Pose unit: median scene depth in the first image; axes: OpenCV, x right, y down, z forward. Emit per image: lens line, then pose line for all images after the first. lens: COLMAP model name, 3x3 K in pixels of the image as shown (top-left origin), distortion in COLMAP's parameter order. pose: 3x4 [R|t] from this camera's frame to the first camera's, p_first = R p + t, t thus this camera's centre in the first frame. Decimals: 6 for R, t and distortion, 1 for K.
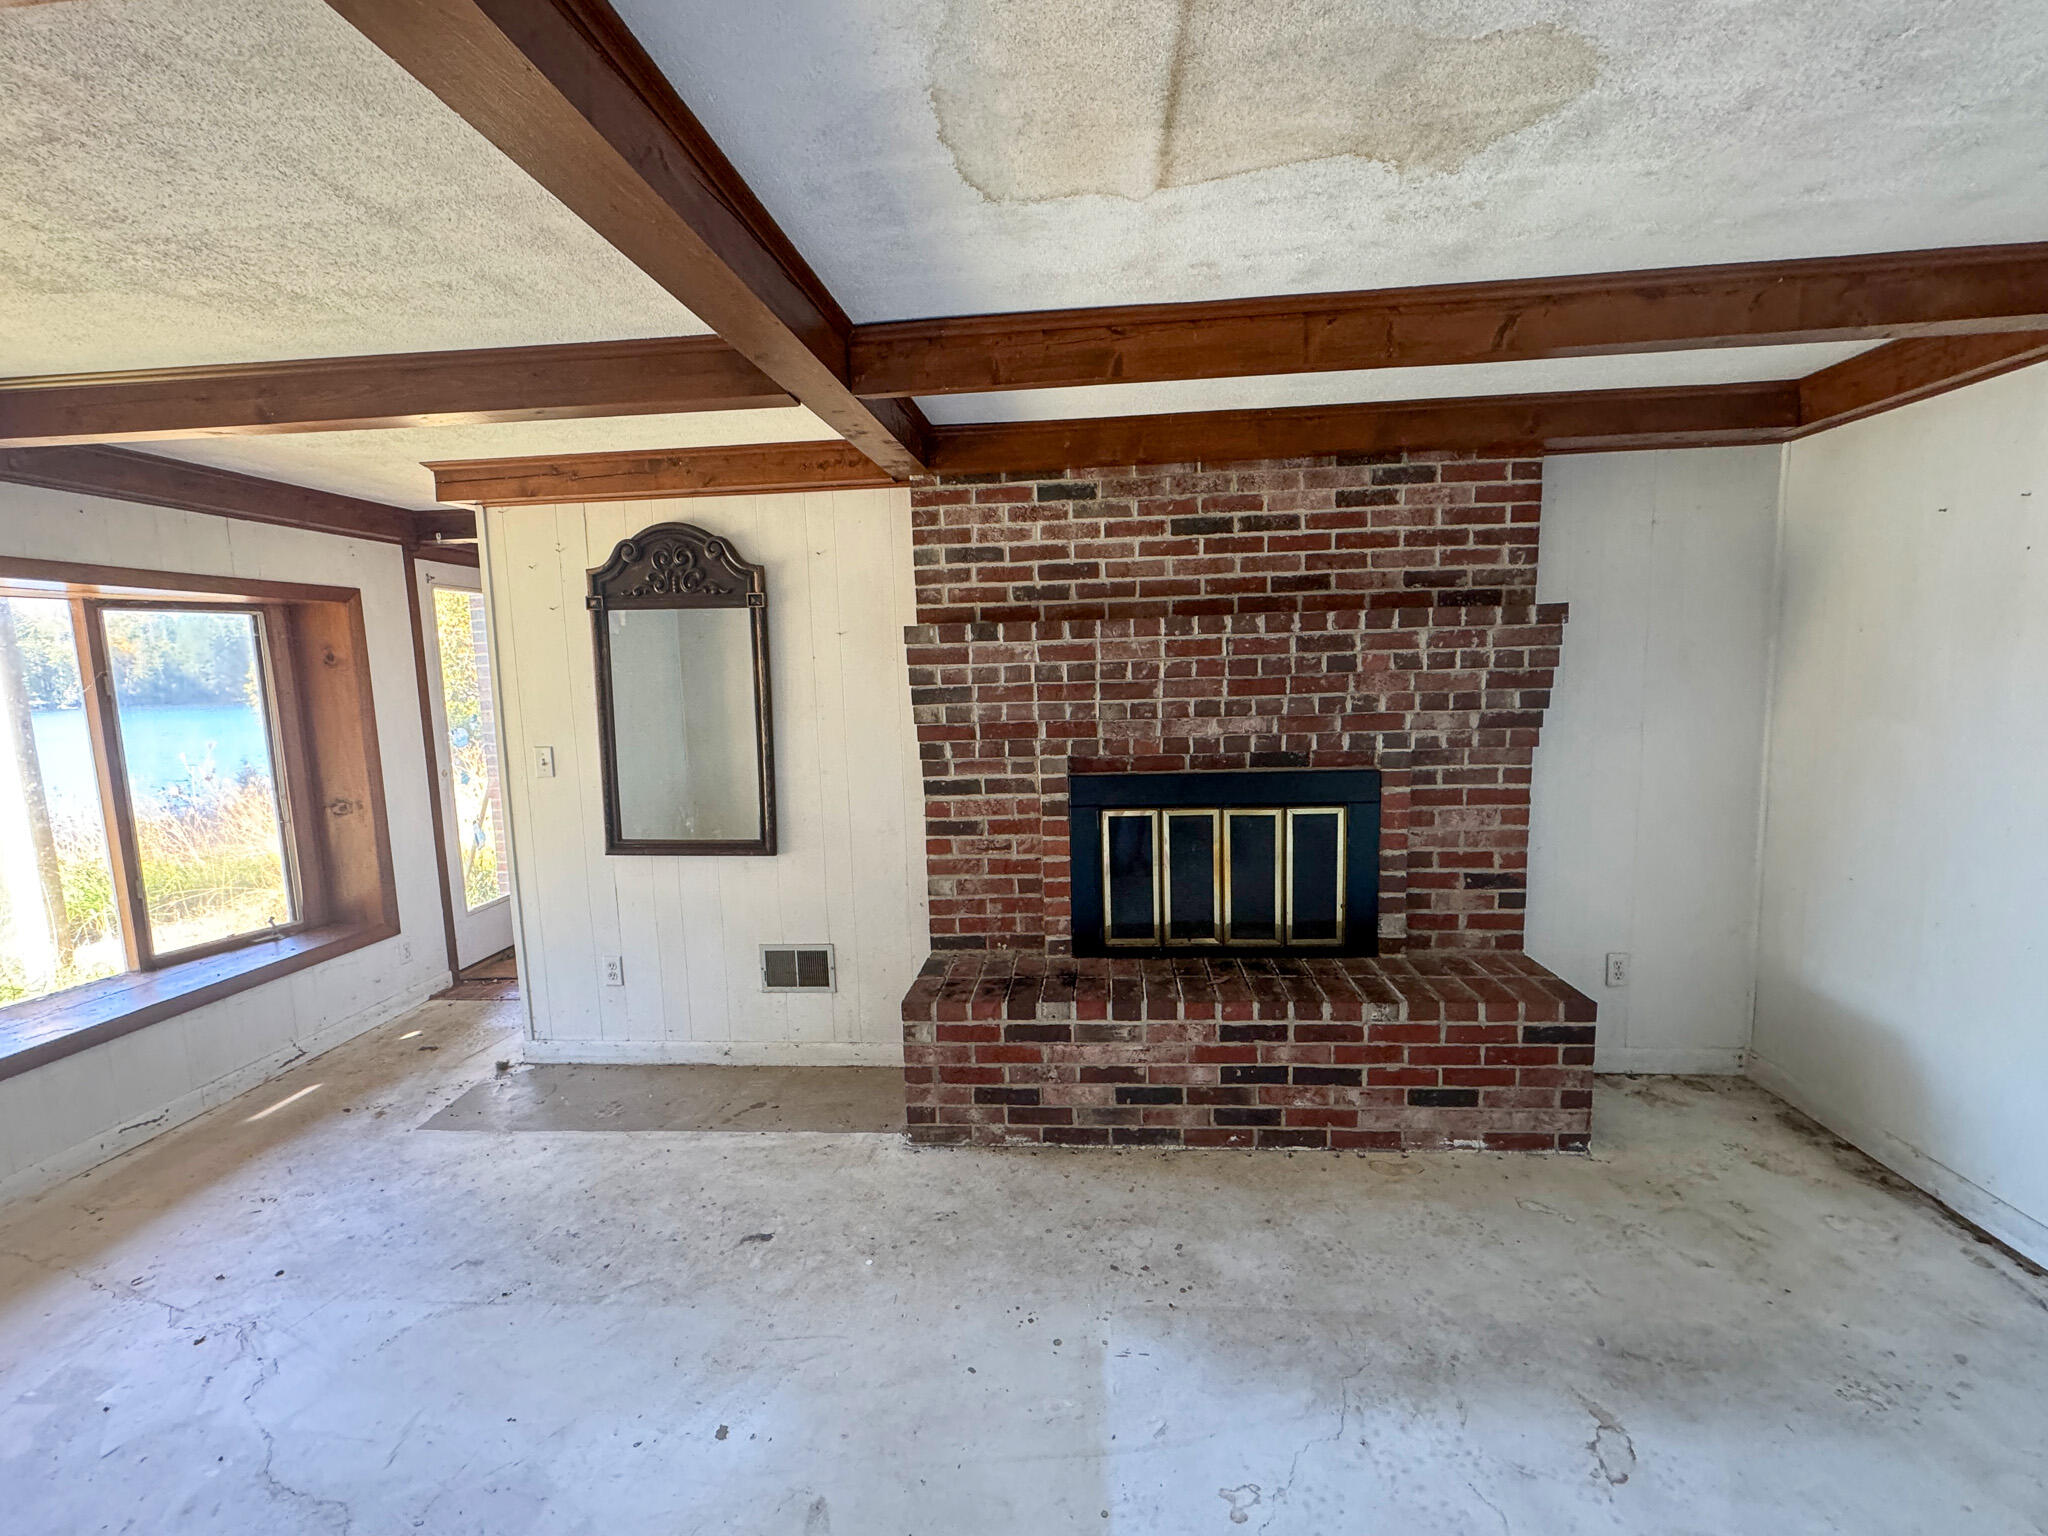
lens RADIAL K [[880.6, 0, 1024.0], [0, 880.6, 768.0], [0, 0, 1]] dist [0.000745, -0.000007]
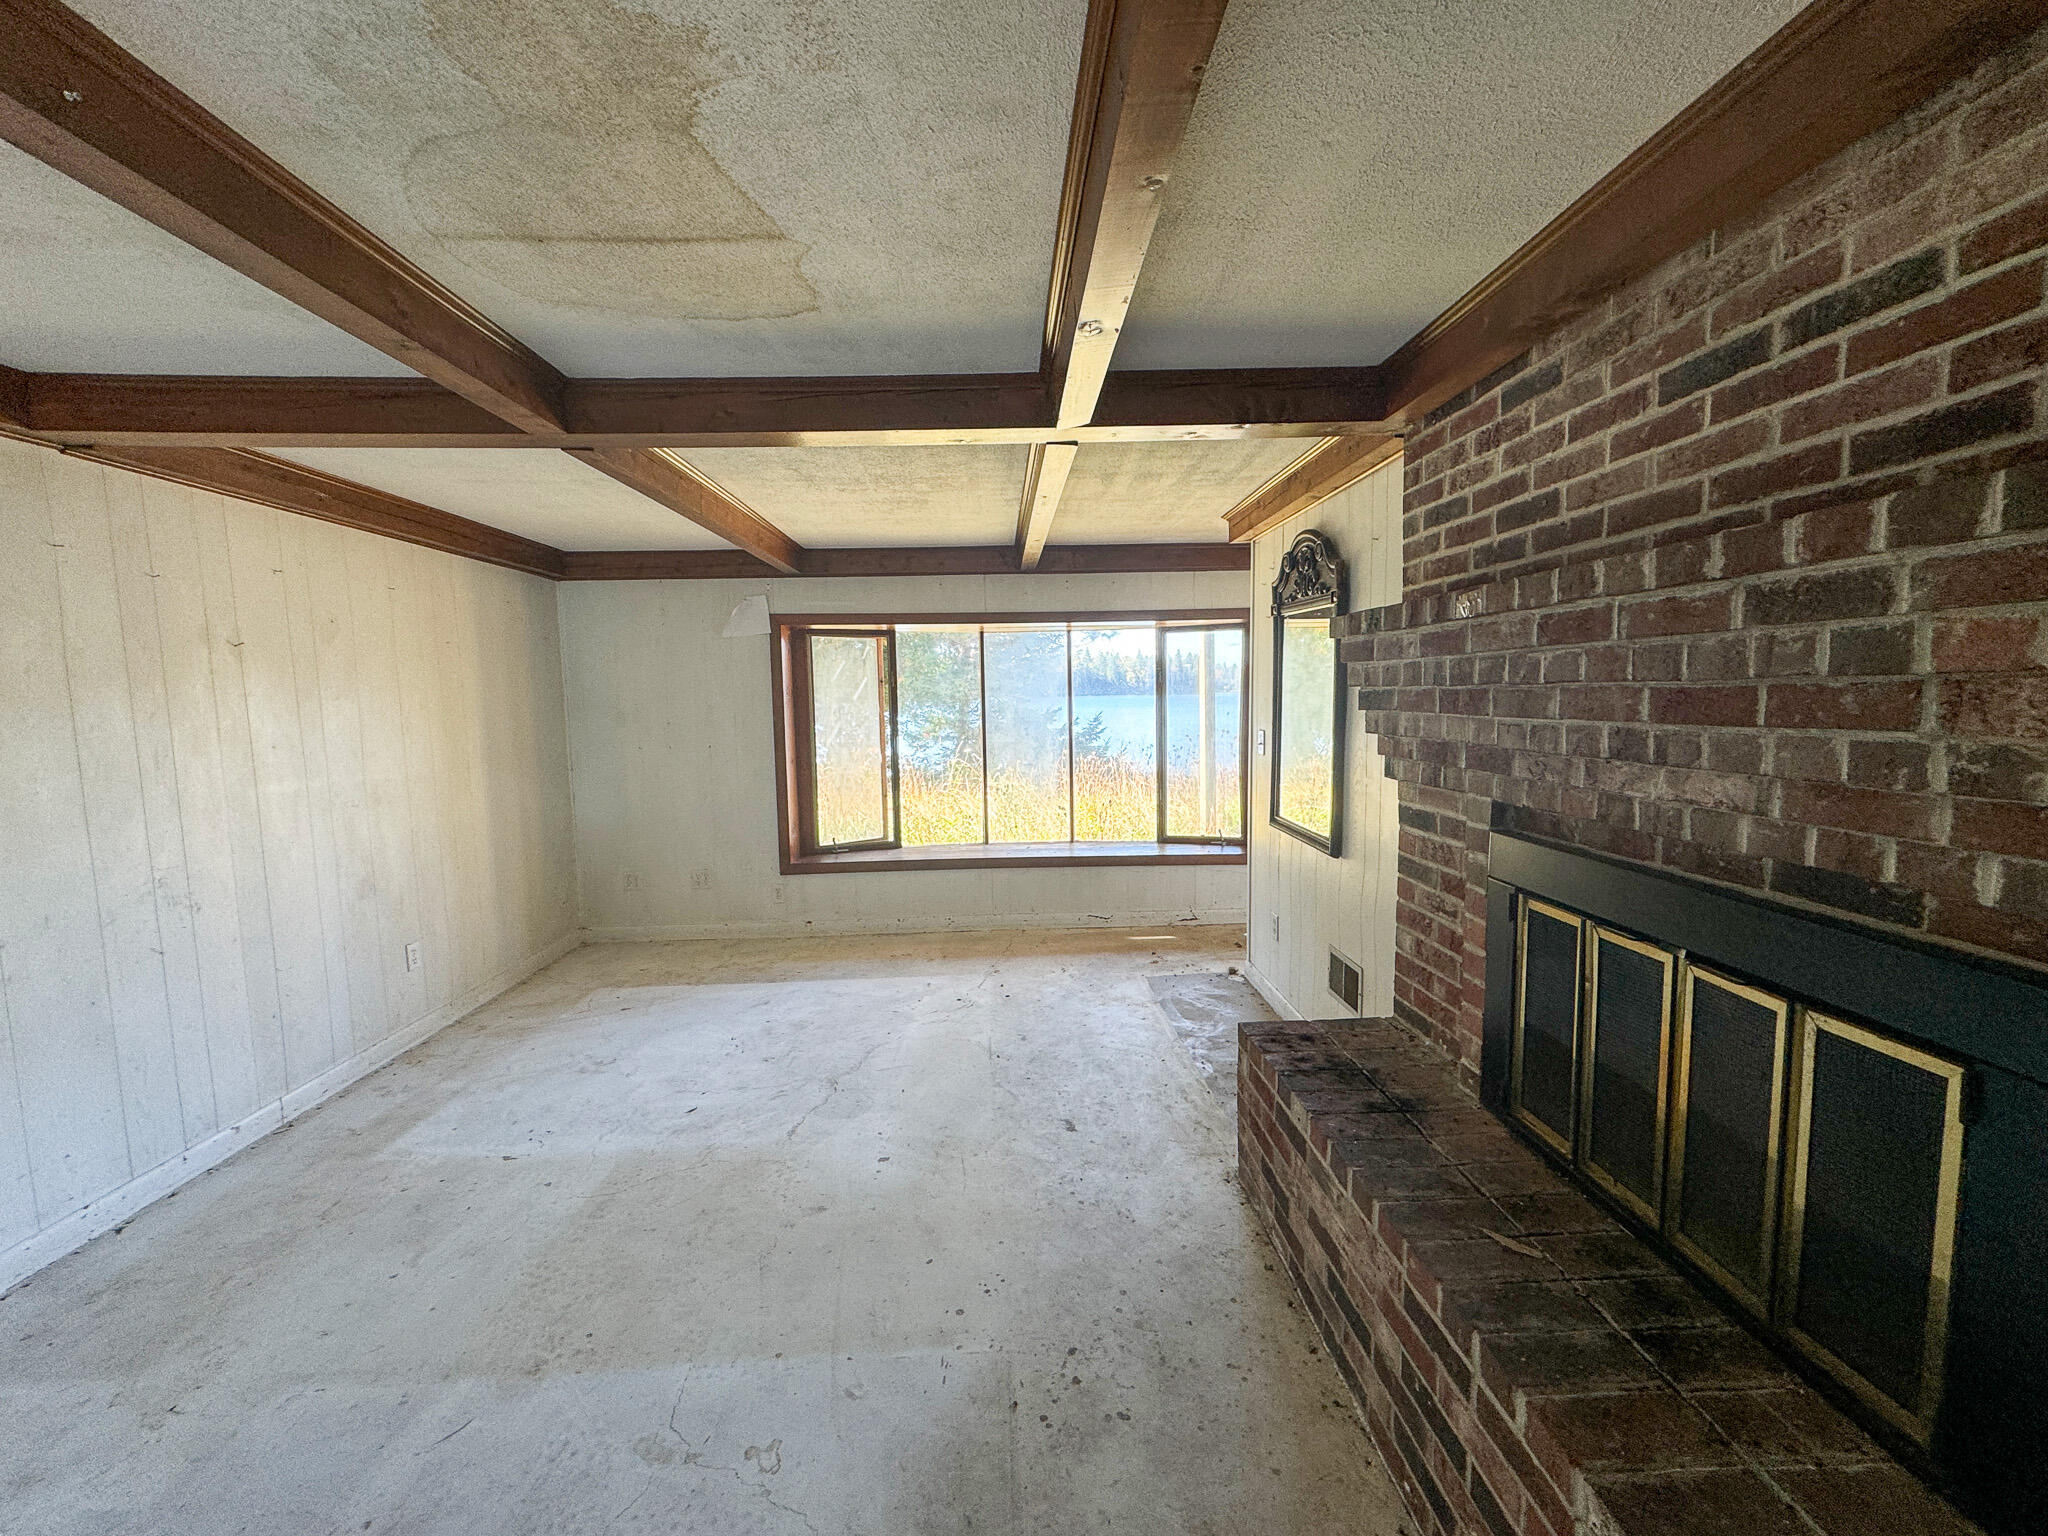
lens RADIAL K [[818.5, 0, 1024.0], [0, 818.5, 768.0], [0, 0, 1]] dist [-0.000265, 0.000352]
pose [[0.128798, 0.119501, -0.984444, 0.612923], [-0.098532, 0.989343, 0.107204, -0.069177], [0.986764, 0.083191, 0.139200, 0.580157]]
